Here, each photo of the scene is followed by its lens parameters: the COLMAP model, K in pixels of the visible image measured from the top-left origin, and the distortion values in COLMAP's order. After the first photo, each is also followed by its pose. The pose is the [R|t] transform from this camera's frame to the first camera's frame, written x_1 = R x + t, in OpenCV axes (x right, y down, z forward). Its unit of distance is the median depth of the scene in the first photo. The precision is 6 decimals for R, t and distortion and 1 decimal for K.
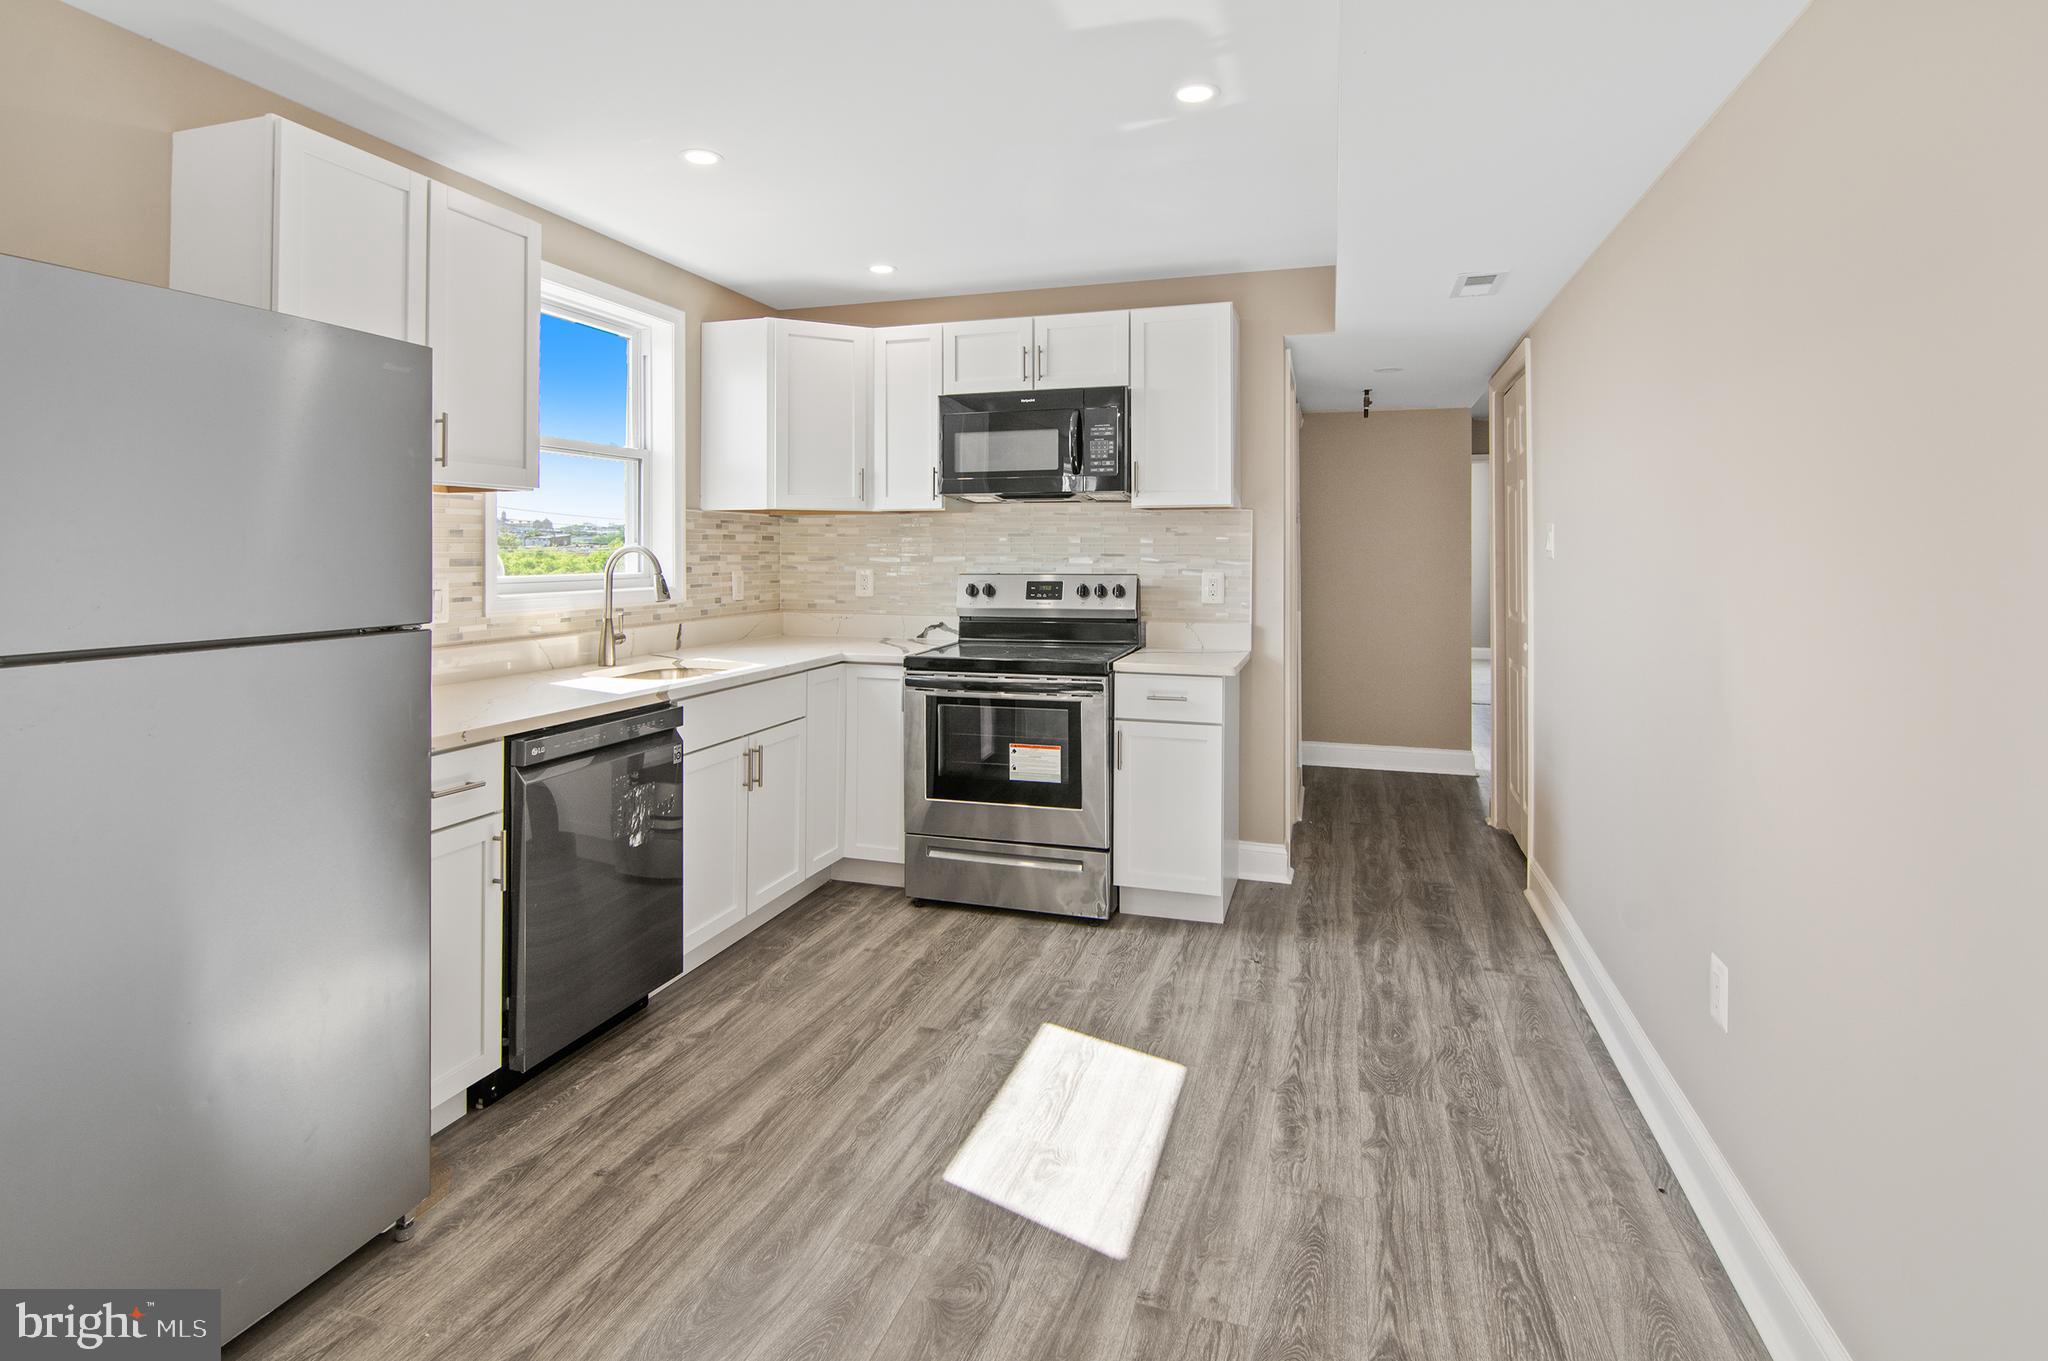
lens RADIAL K [[927.5, 0, 1047.5], [0, 927.5, 560.7], [0, 0, 1]] dist [-0.001585, -0.000557]
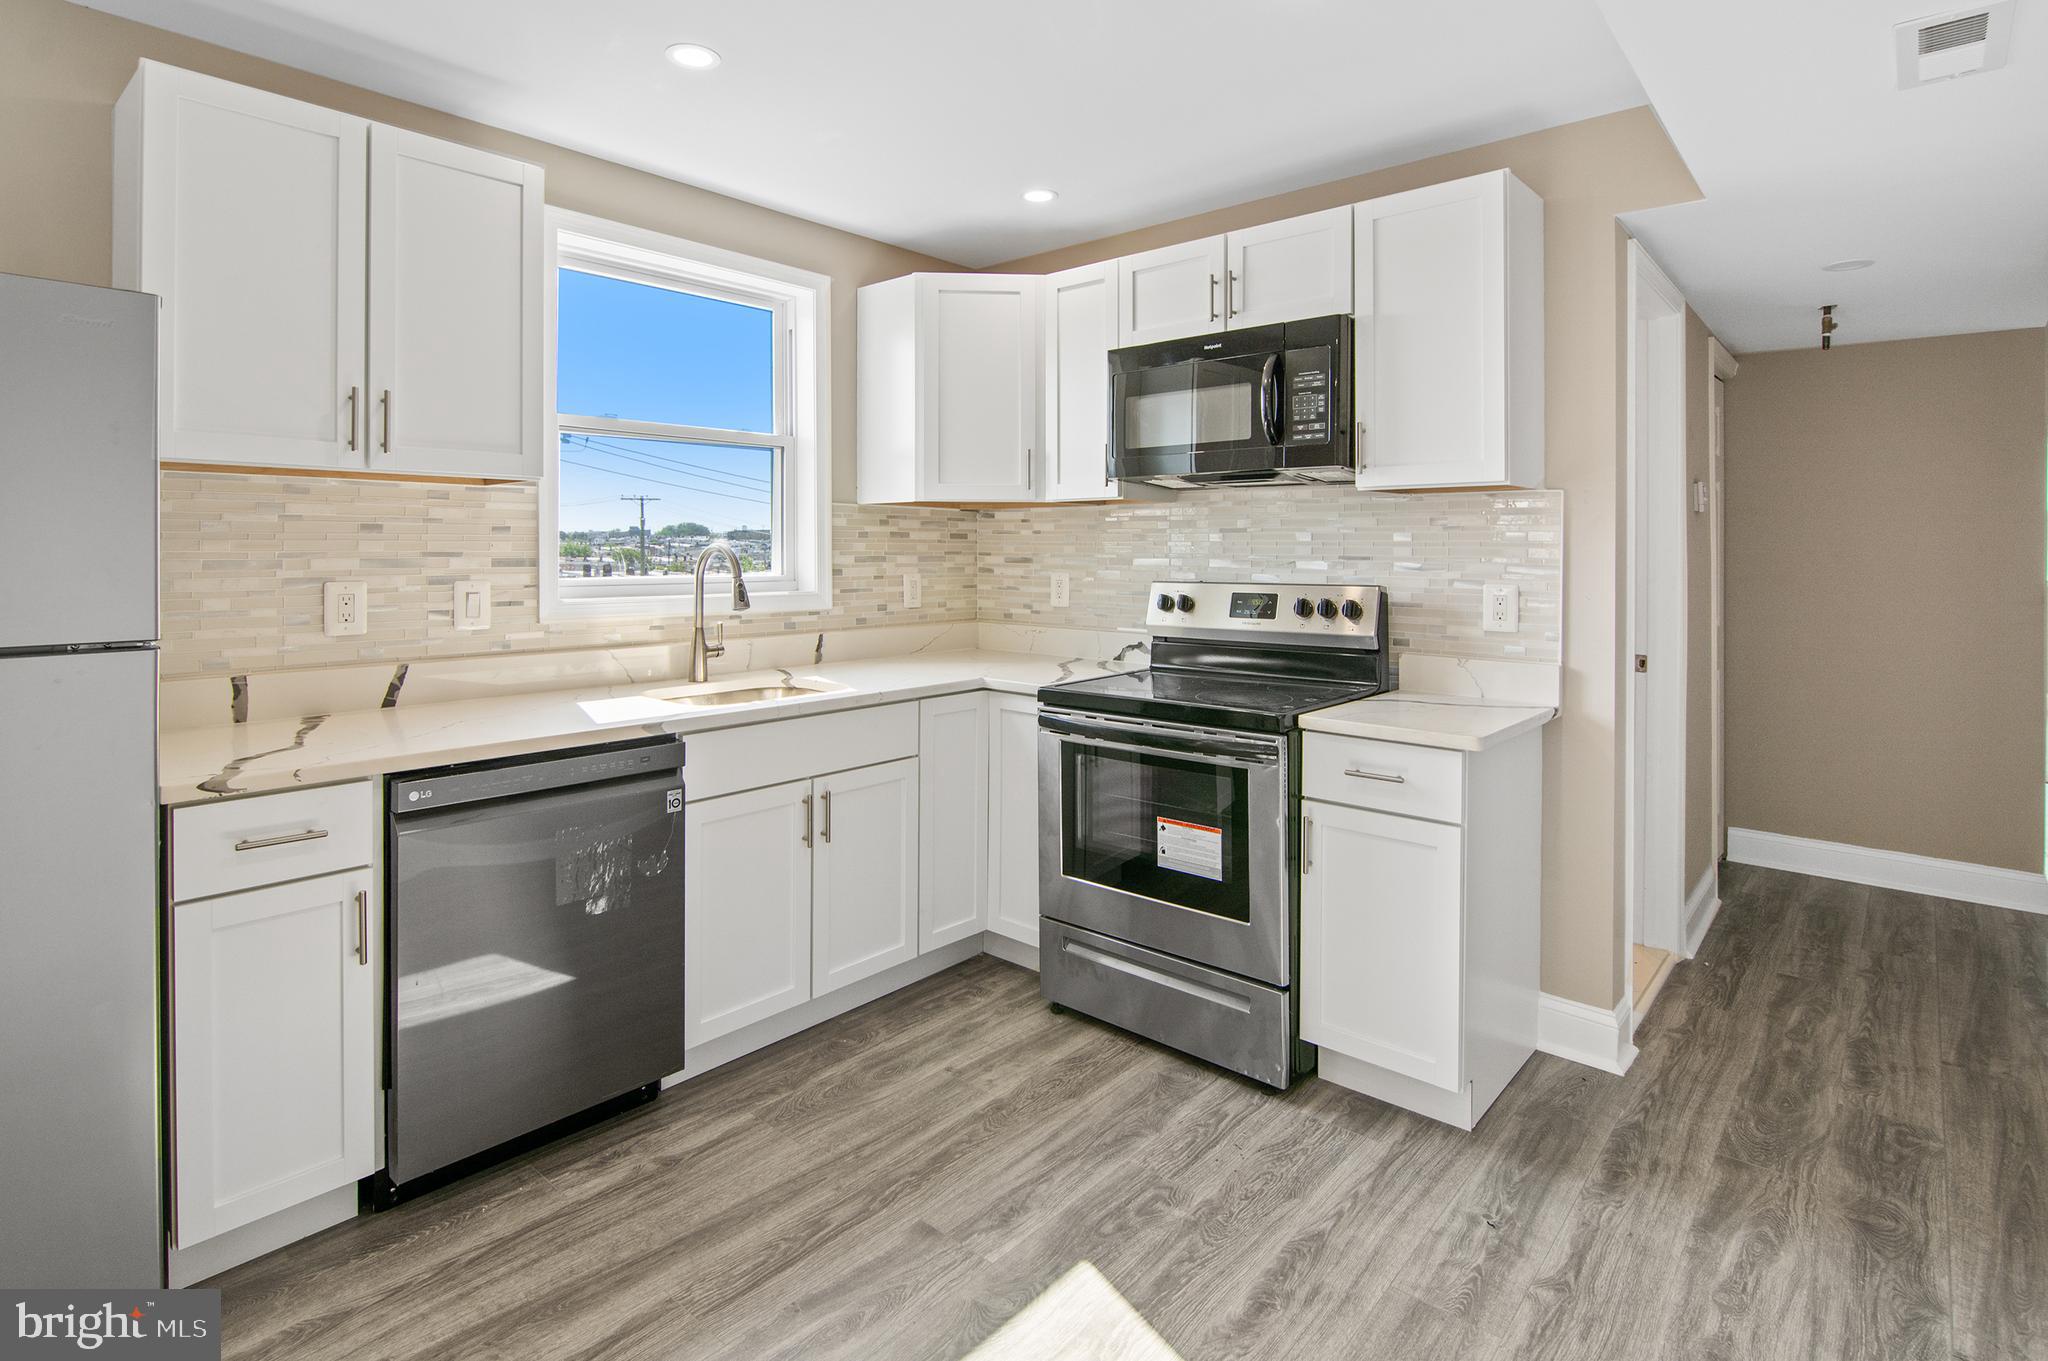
lens RADIAL K [[975.8, 0, 1069.0], [0, 975.8, 564.1], [0, 0, 1]] dist [-0.002522, -0.004343]
pose [[0.921794, 0.007885, -0.387600, 0.193605], [-0.006900, 0.999968, 0.003932, -0.003515], [0.387619, -0.000950, 0.921819, 0.272247]]
